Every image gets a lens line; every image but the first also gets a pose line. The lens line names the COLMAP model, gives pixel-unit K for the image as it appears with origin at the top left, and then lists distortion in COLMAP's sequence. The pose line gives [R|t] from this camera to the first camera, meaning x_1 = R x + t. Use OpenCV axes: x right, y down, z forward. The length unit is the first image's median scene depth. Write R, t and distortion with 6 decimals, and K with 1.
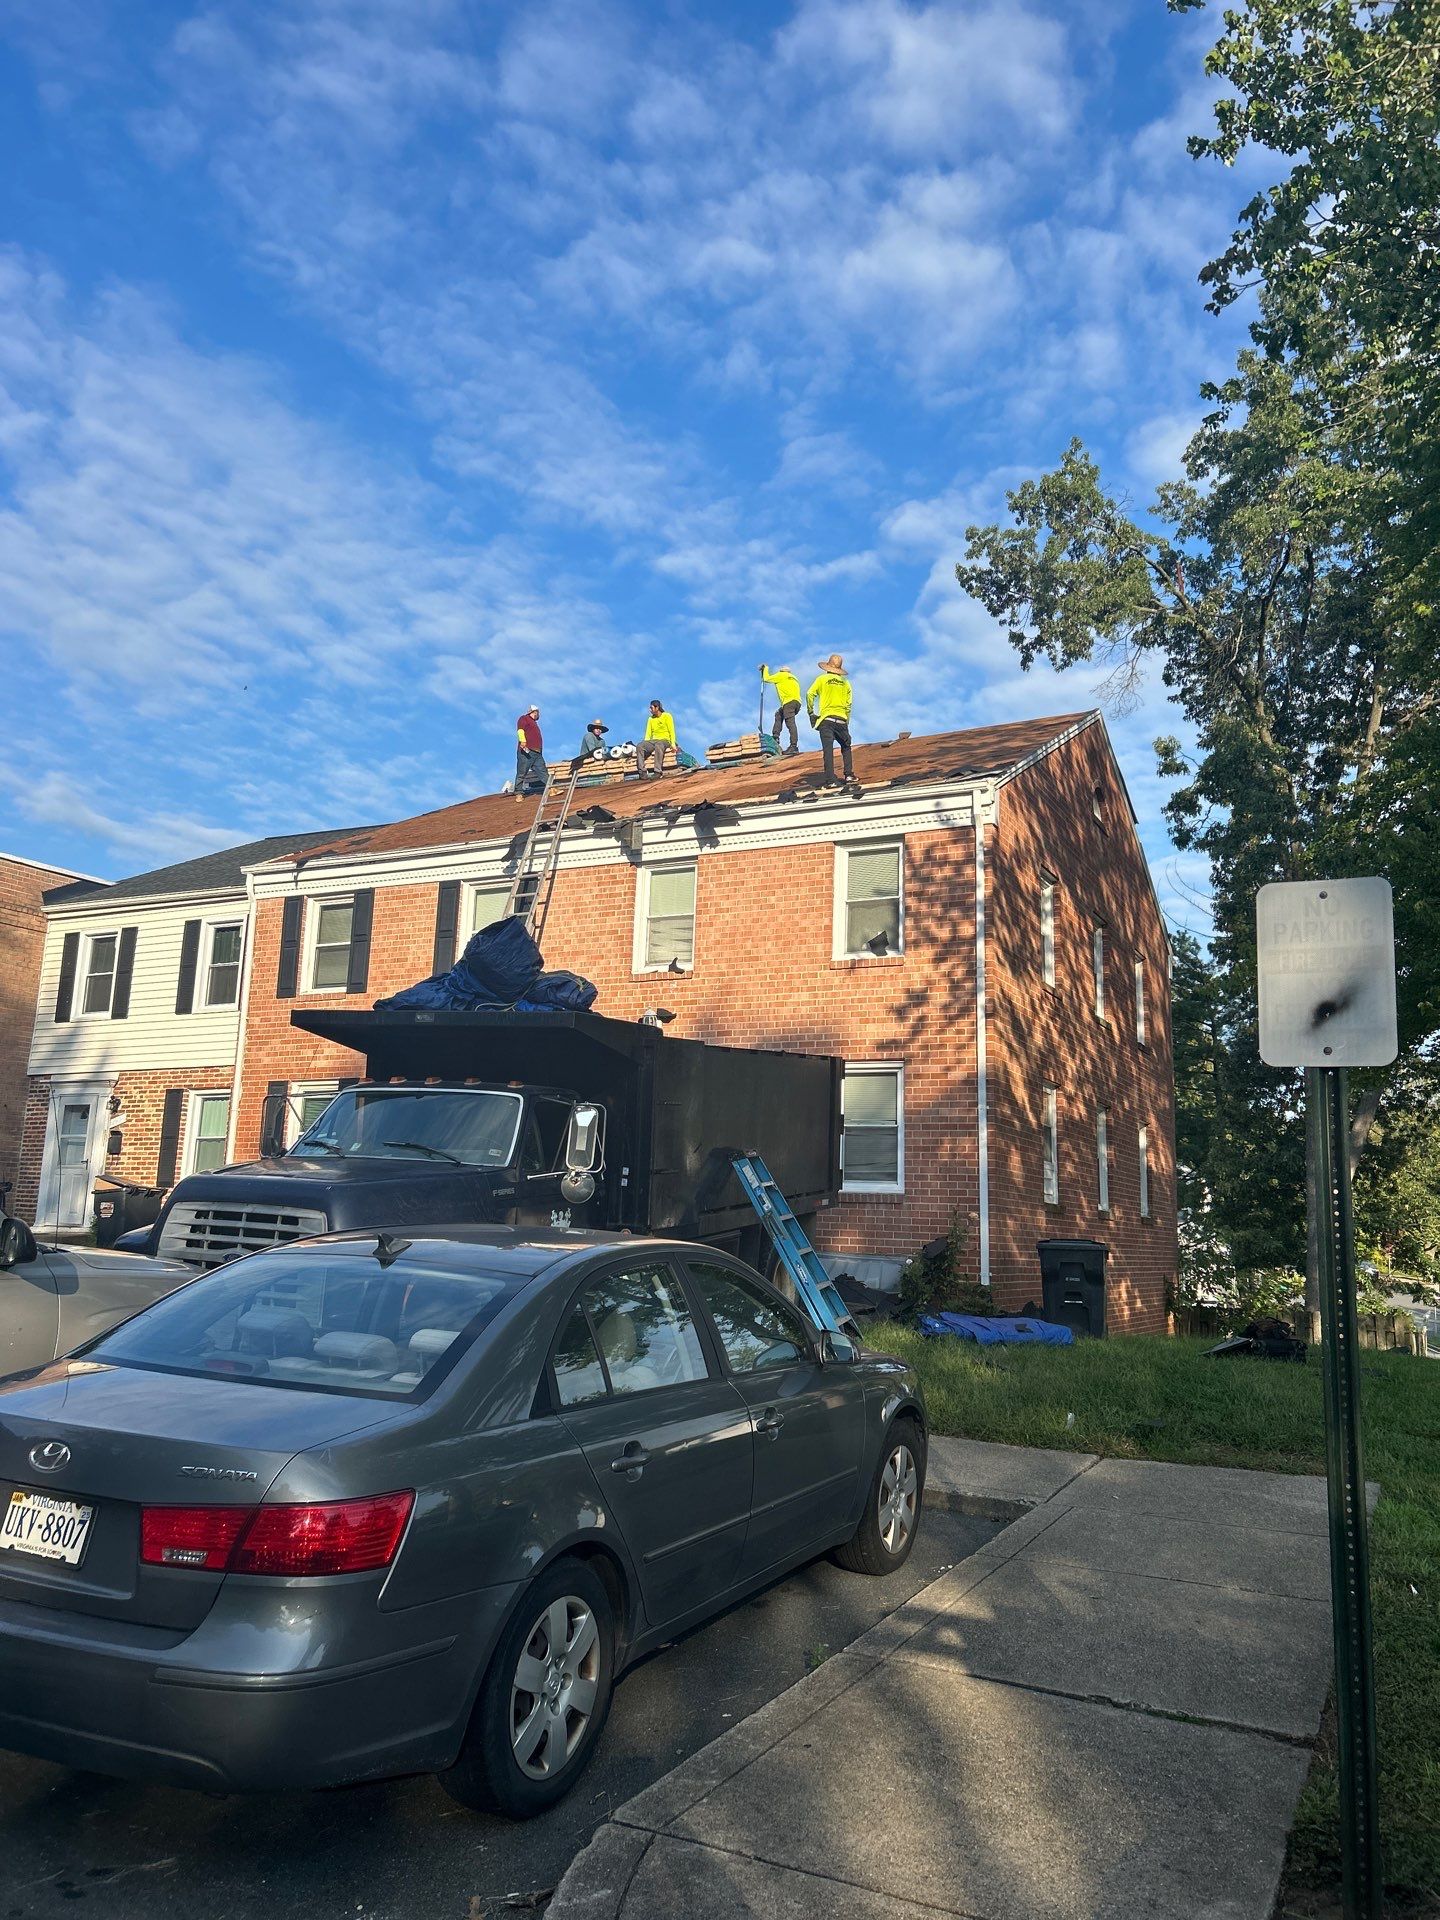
lens RADIAL K [[1429.8, 0, 715.7], [0, 1429.8, 986.8], [0, 0, 1]] dist [0.059439, -0.038236]
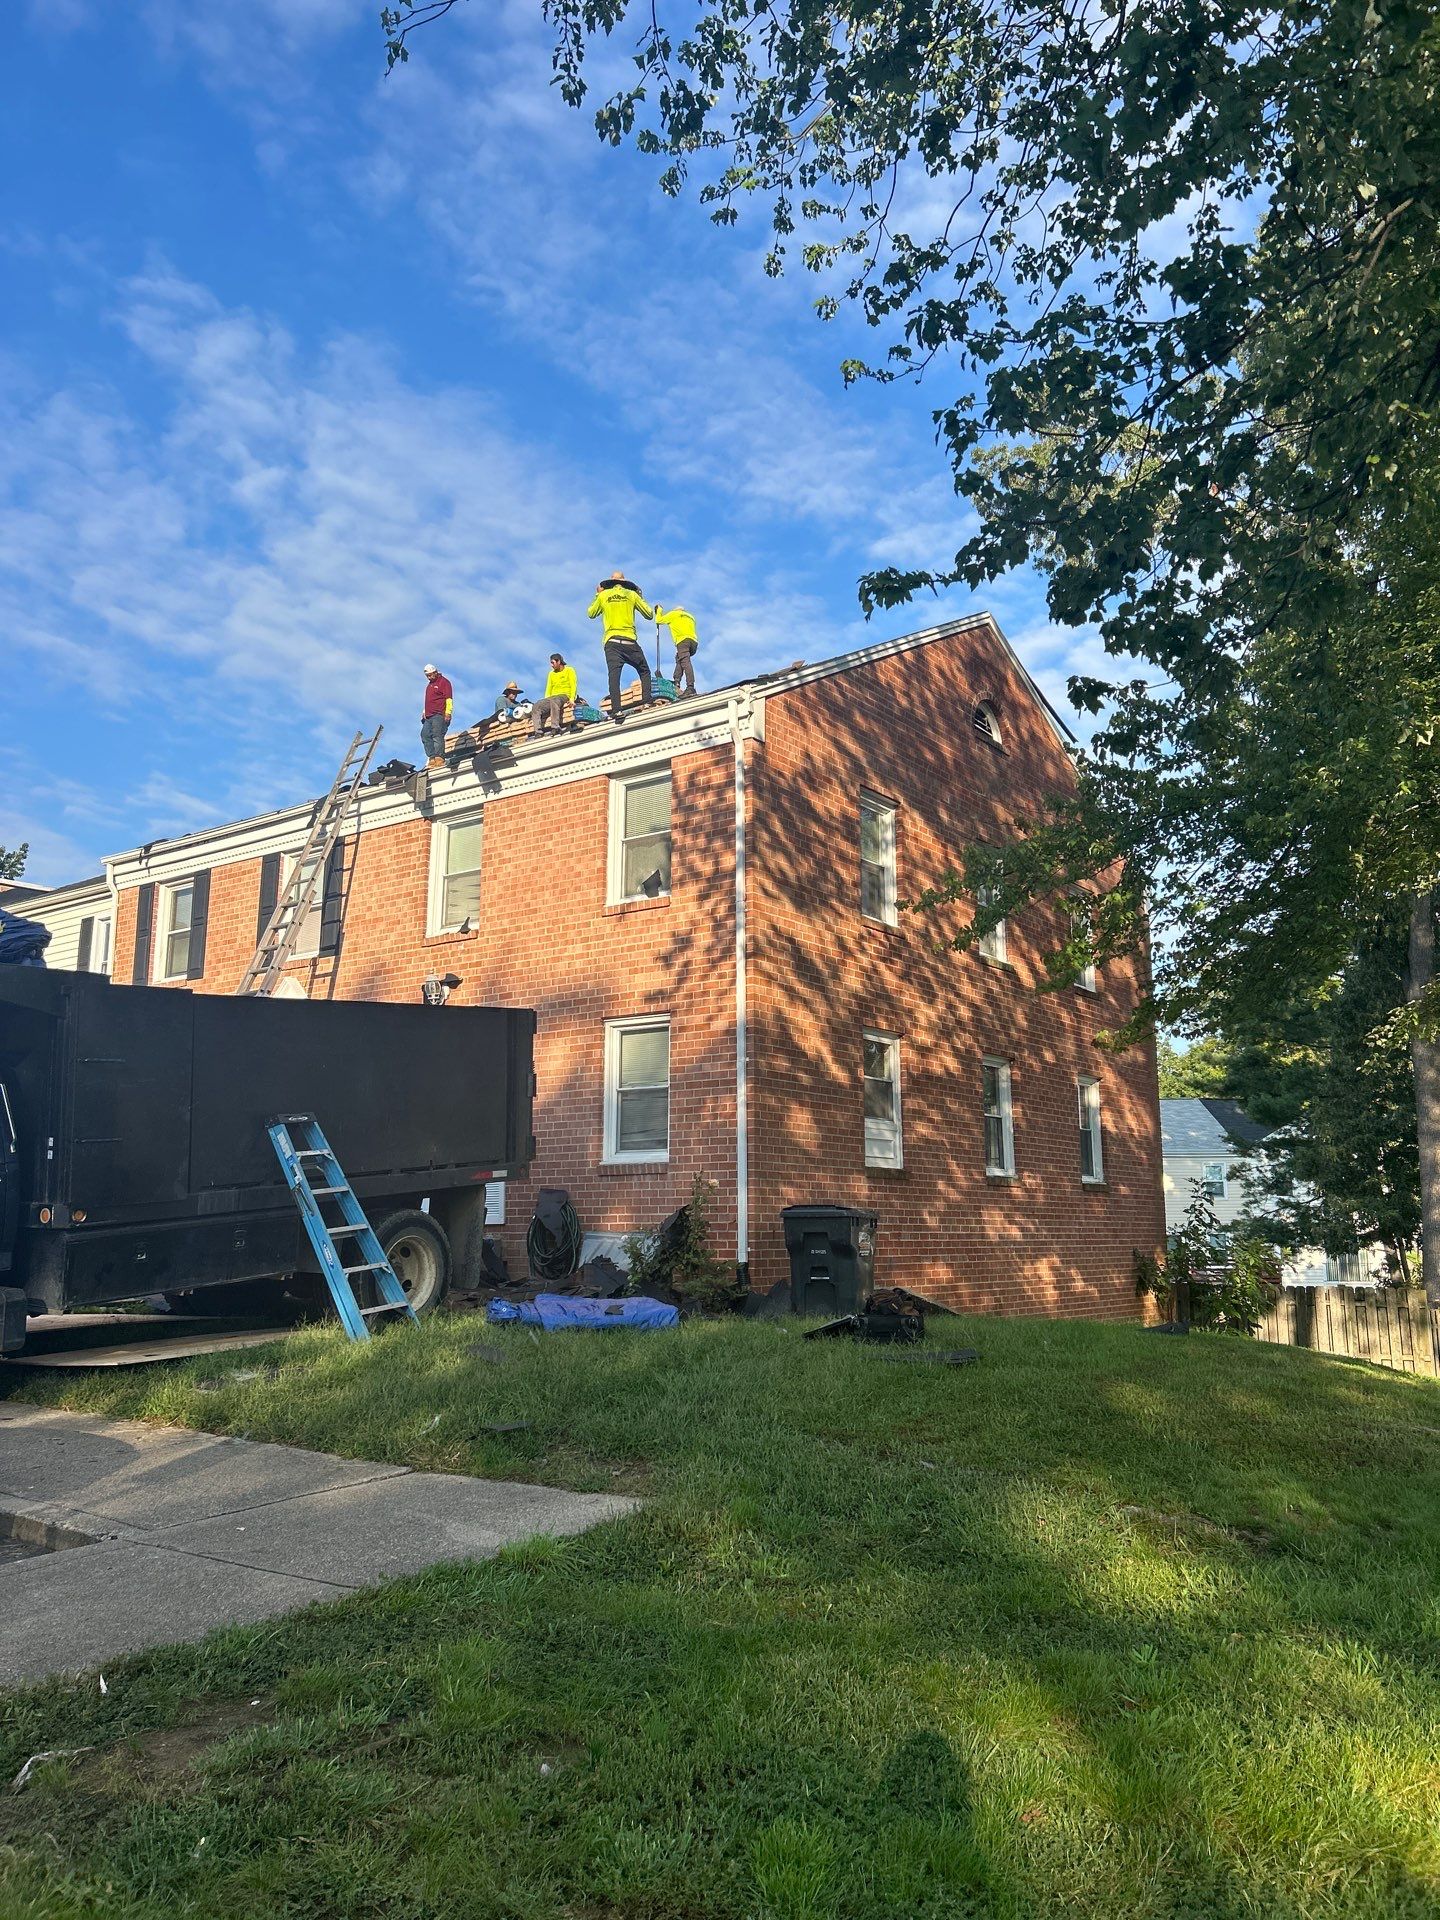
lens RADIAL K [[1429.8, 0, 715.7], [0, 1429.8, 986.8], [0, 0, 1]] dist [0.059439, -0.038236]
pose [[0.988210, -0.055423, -0.142719, 0.271207], [0.056006, 0.998430, 0.000067, 0.034903], [0.142491, -0.008059, 0.989763, 0.120155]]
